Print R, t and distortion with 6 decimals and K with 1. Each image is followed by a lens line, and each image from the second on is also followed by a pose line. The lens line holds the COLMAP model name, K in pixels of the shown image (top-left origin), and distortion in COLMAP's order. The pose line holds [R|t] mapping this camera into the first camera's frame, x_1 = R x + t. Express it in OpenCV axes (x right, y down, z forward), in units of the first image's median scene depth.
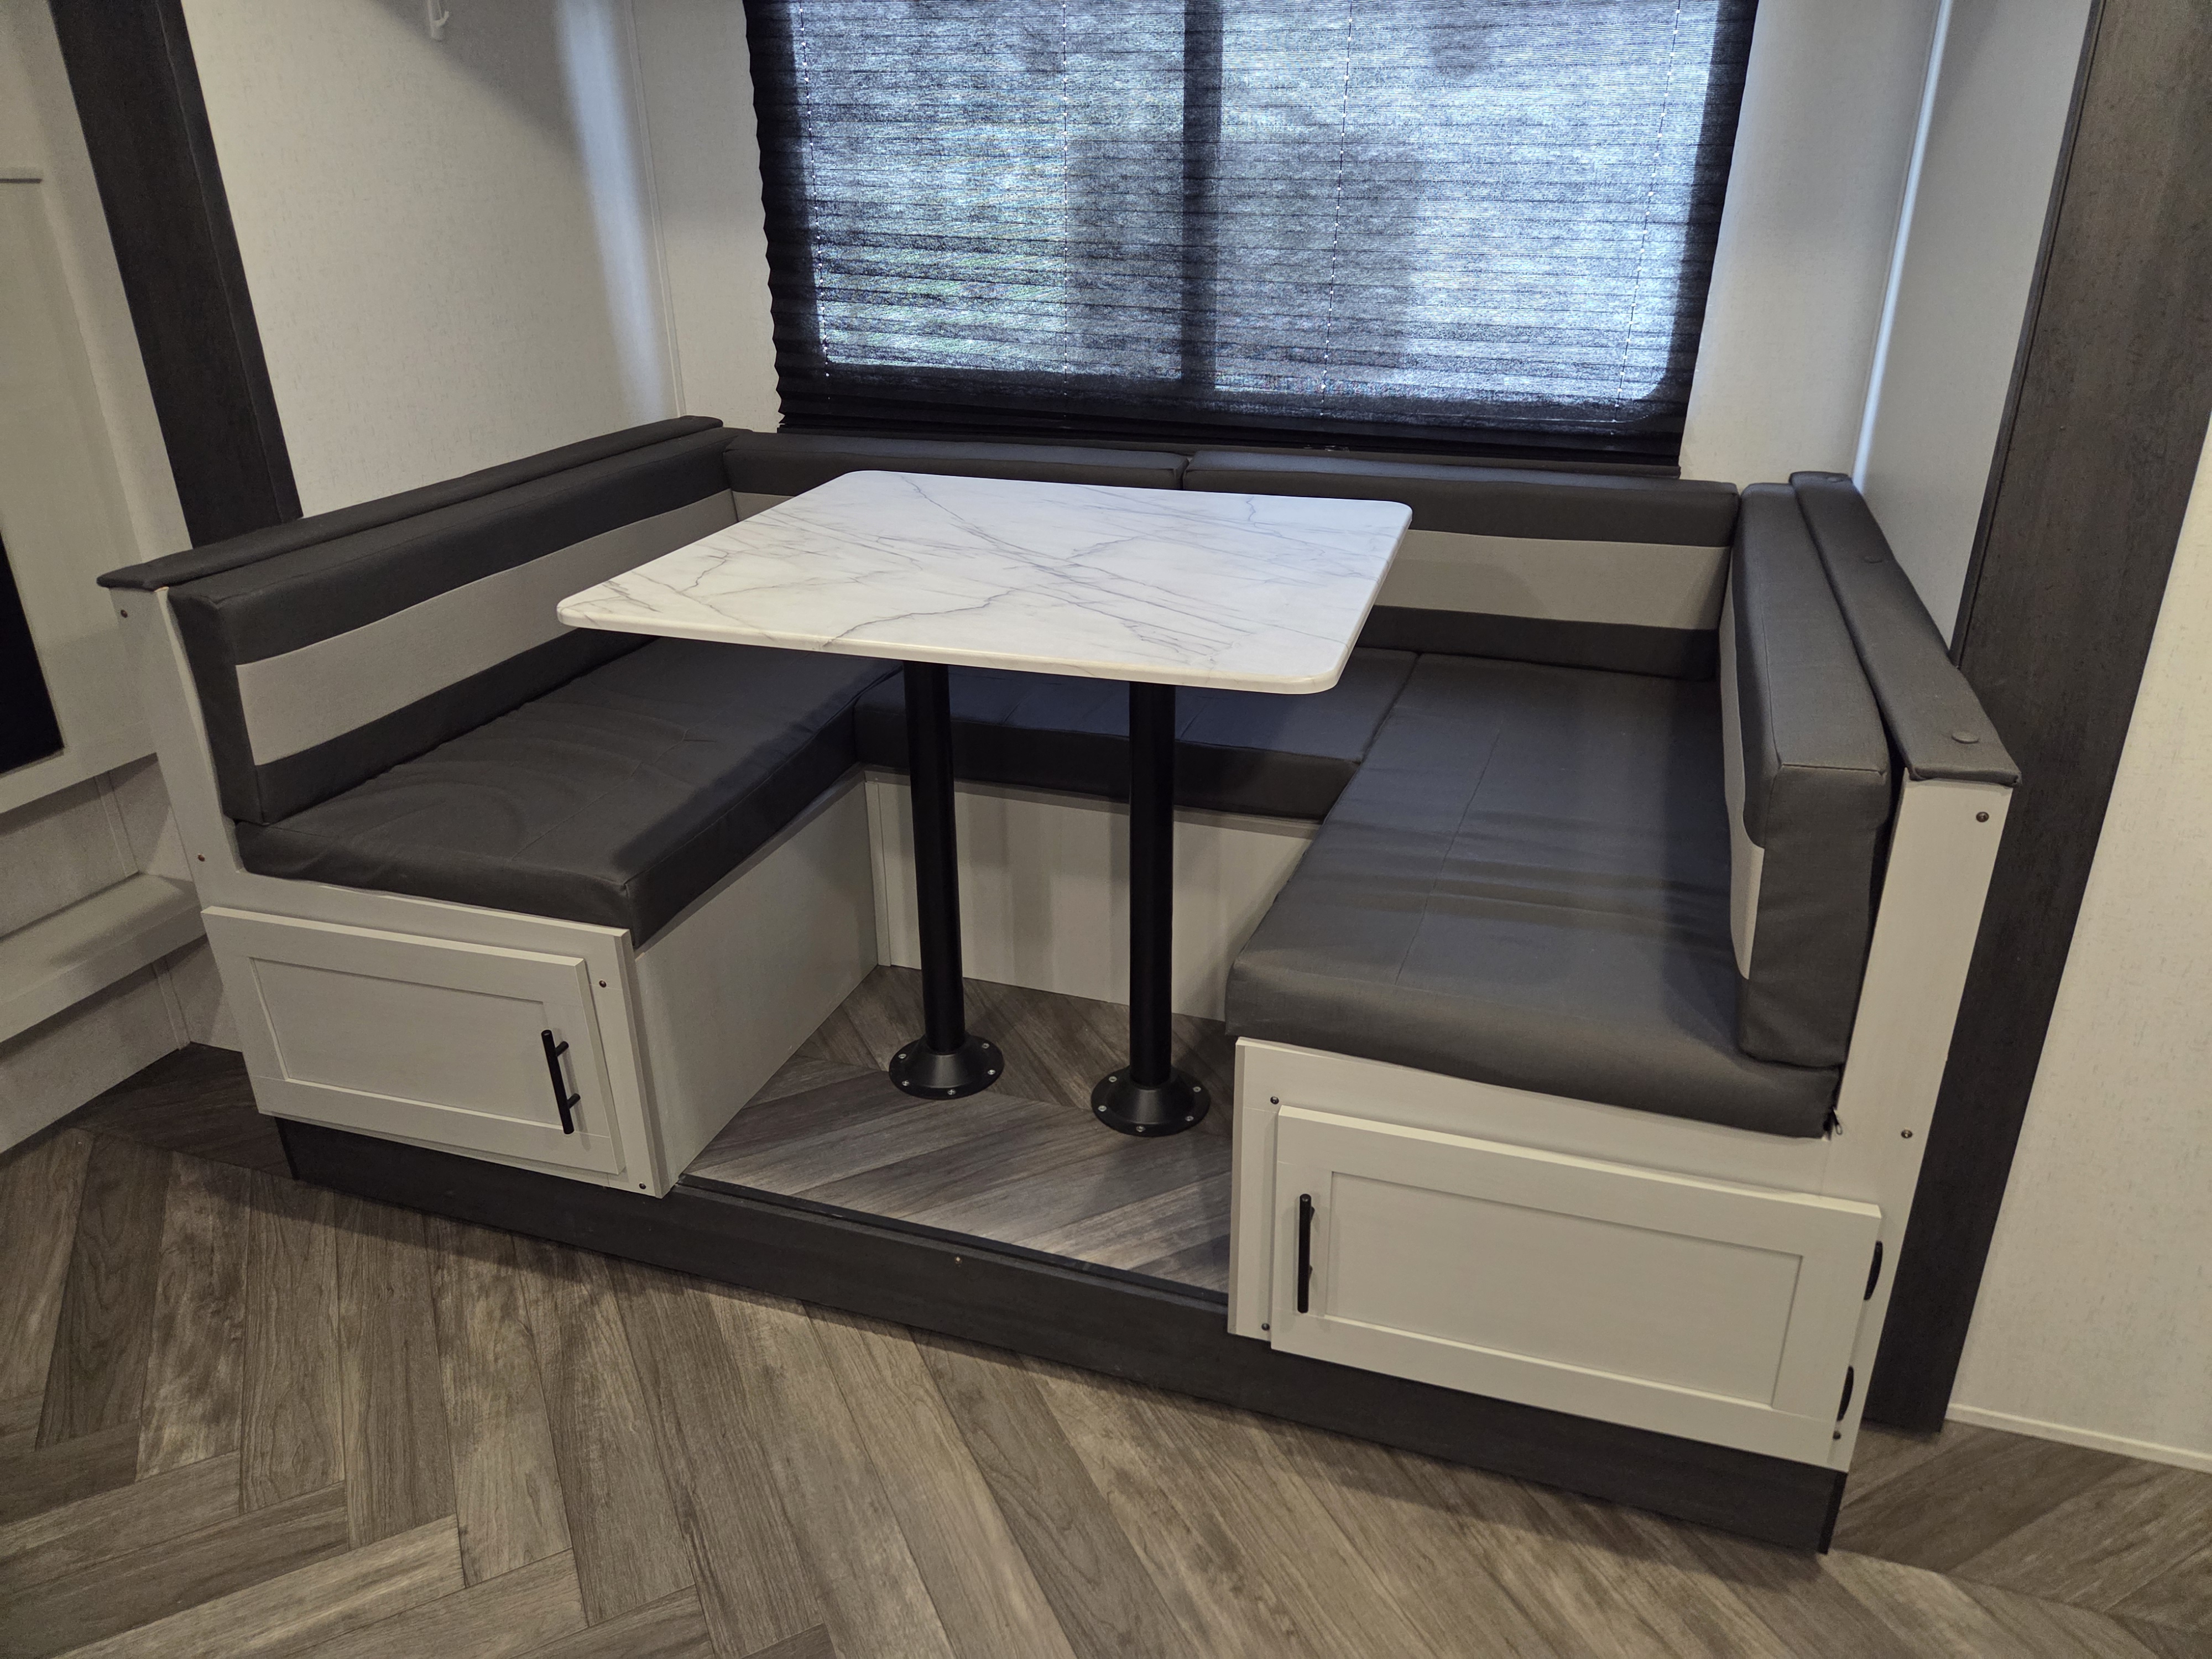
lens RADIAL K [[1462.8, 0, 1111.4], [0, 1462.8, 794.1], [0, 0, 1]] dist [0.072301, -0.067915]
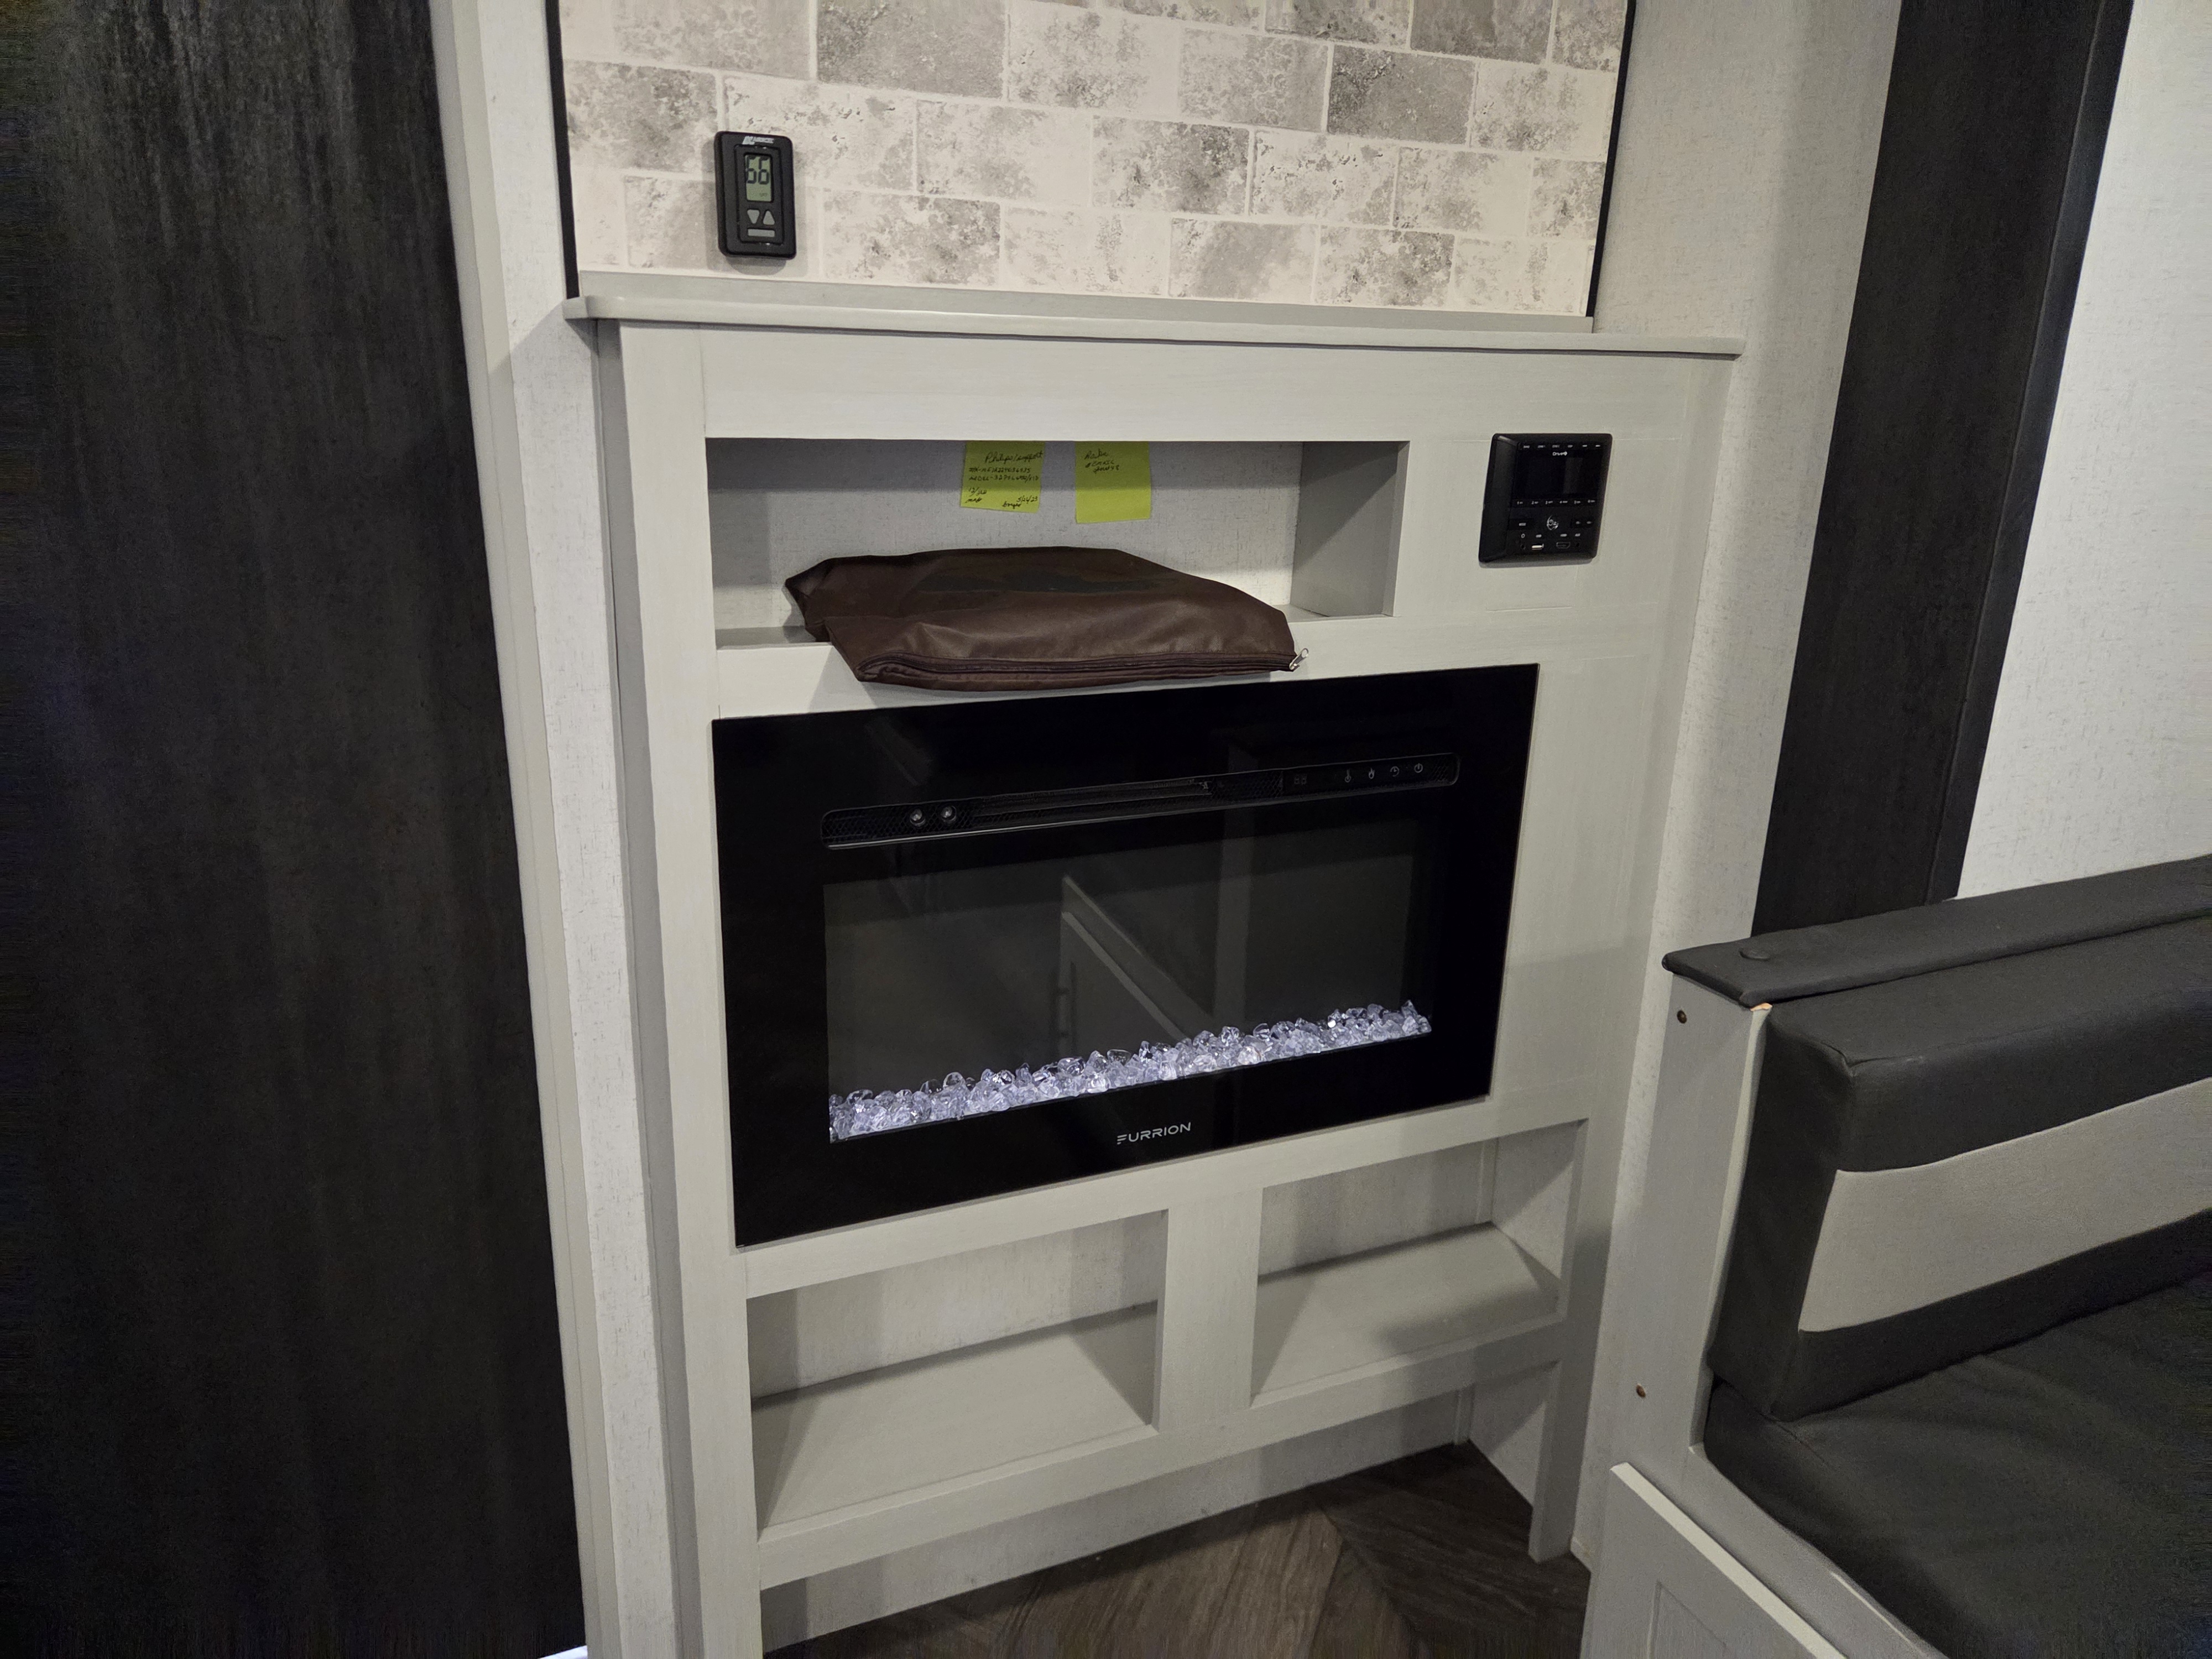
lens RADIAL K [[1484.2, 0, 1098.0], [0, 1484.2, 825.6], [0, 0, 1]] dist [0.078532, -0.069218]
pose [[0.663483, 0.246383, -0.706460, -0.365995], [-0.321519, 0.946485, 0.028135, -0.124374], [0.675586, 0.208473, 0.707193, 0.340603]]
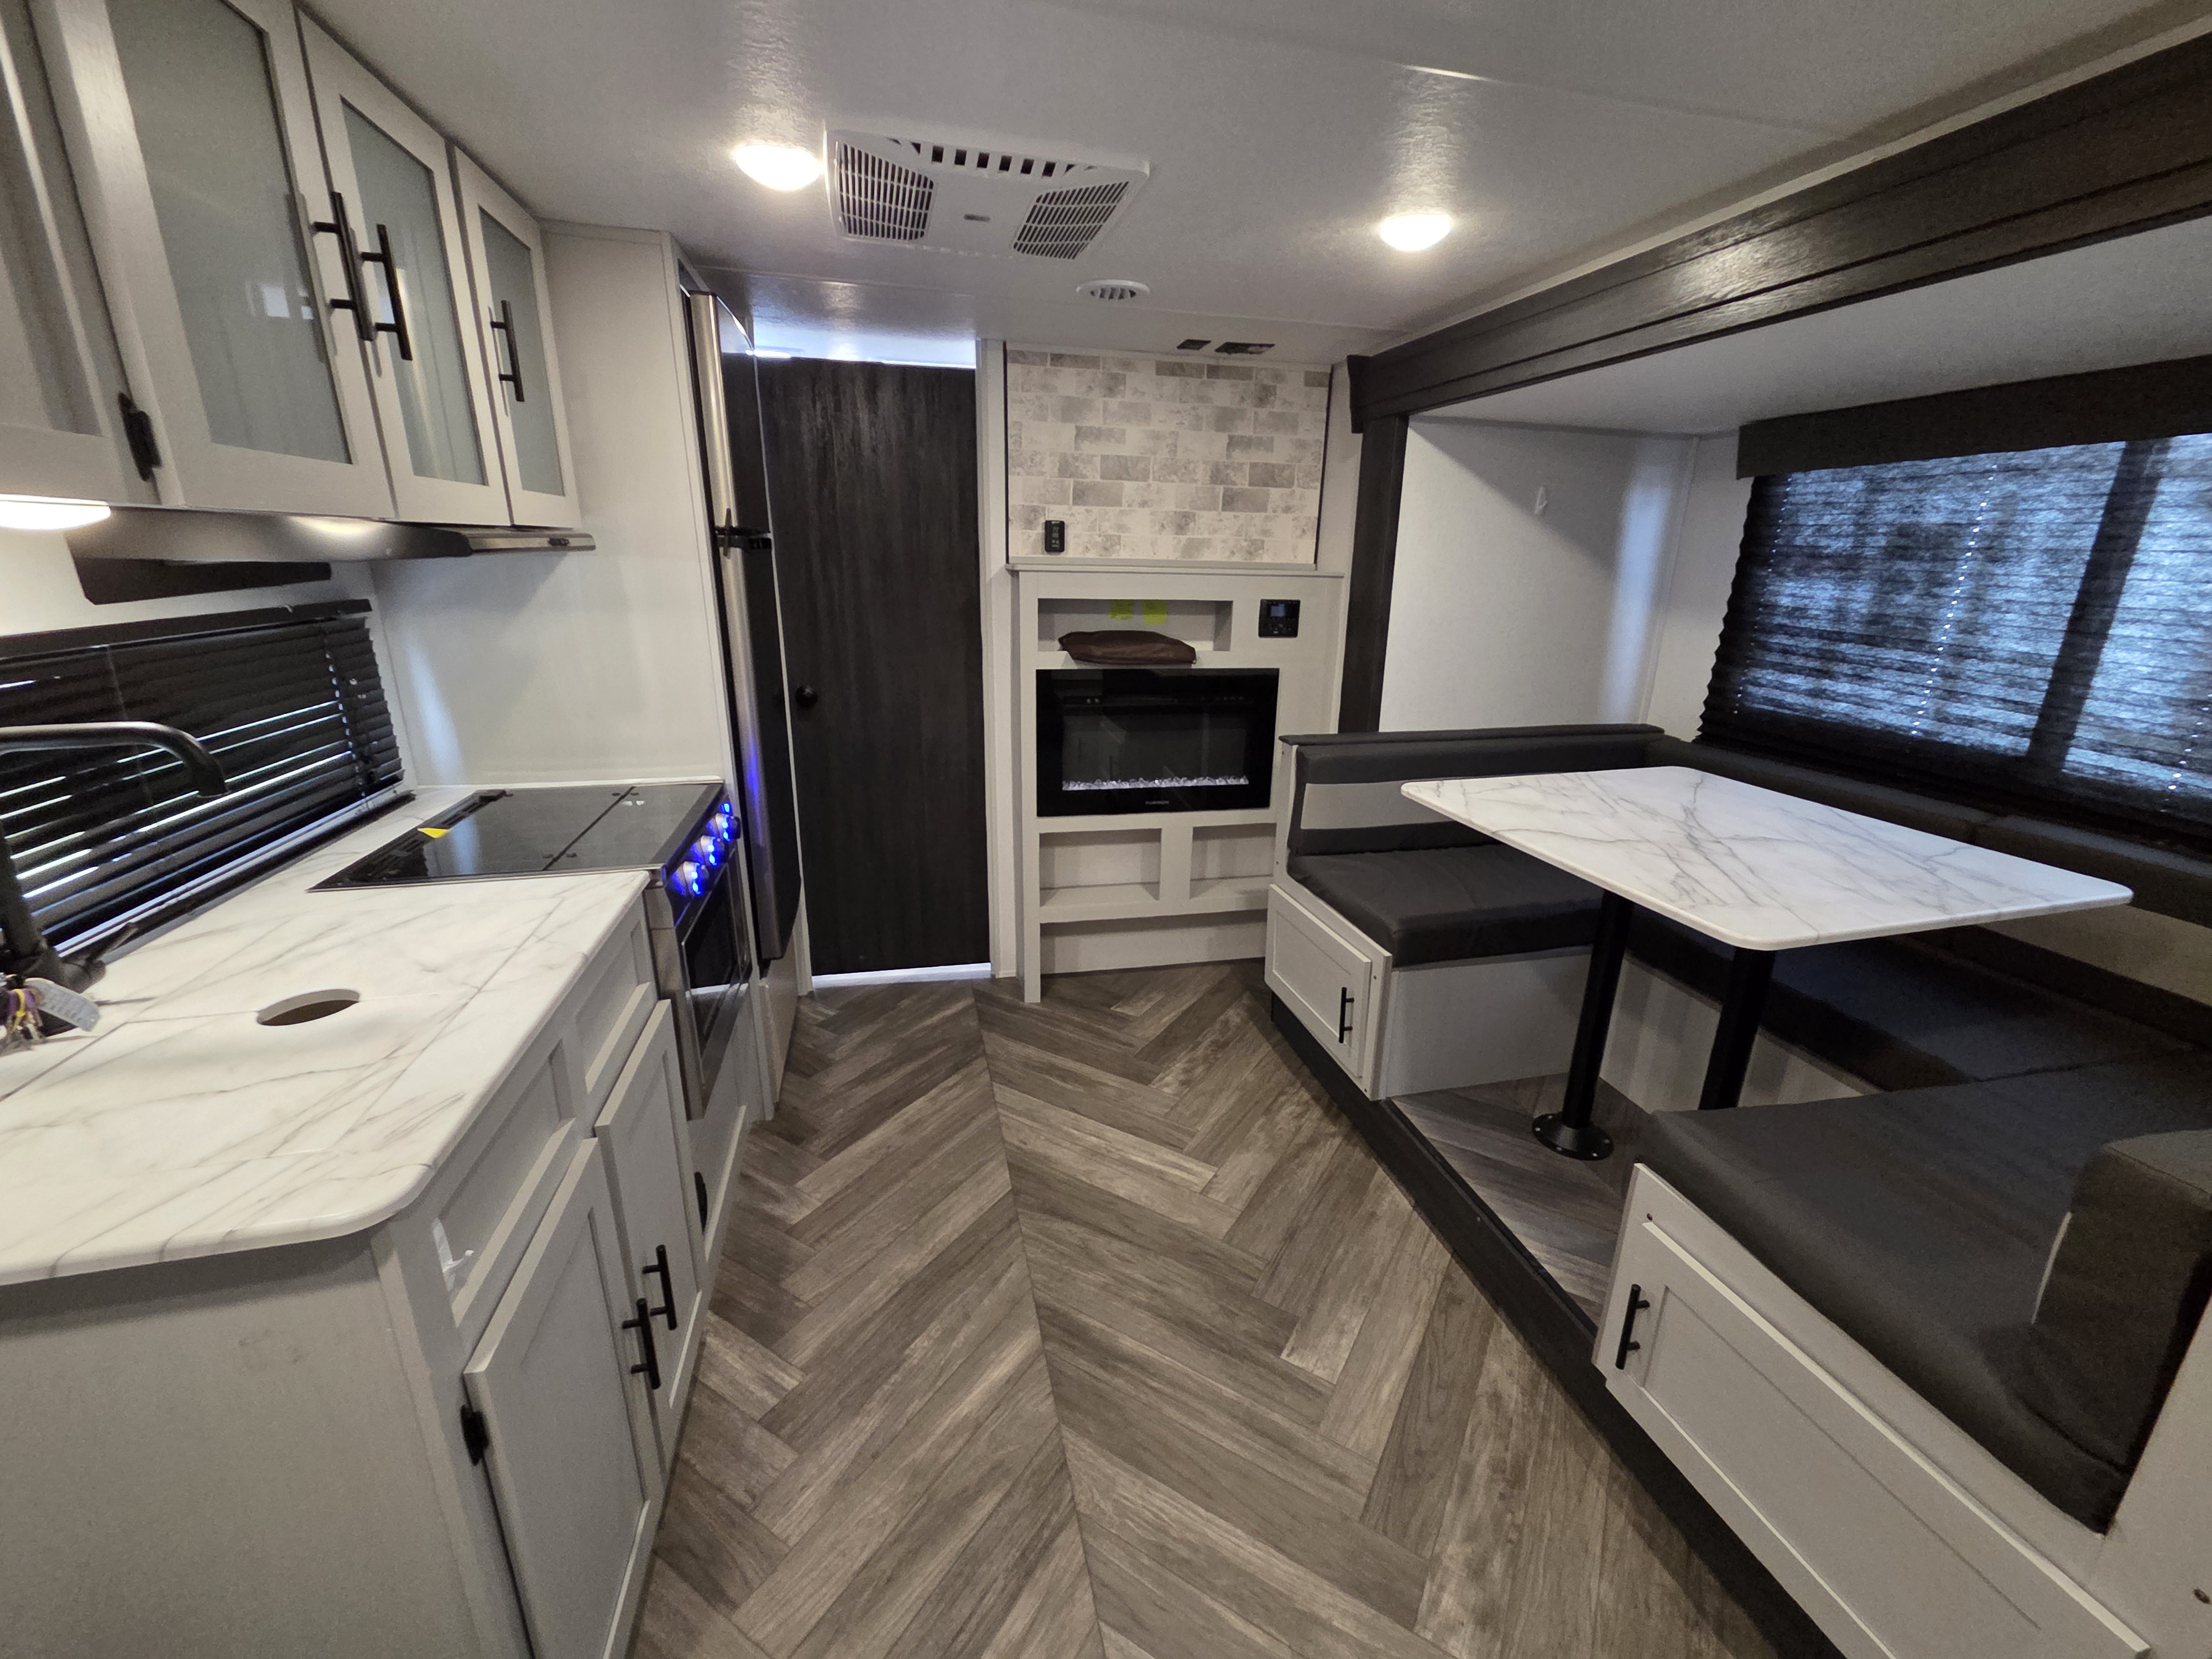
lens RADIAL K [[891.2, 0, 1132.0], [0, 891.2, 833.6], [0, 0, 1]] dist [0.000398, 0.000051]
pose [[0.539367, 0.266830, -0.798677, 0.335047], [-0.355360, 0.932000, 0.071388, -0.016477], [0.763415, 0.245314, 0.597510, 0.006250]]
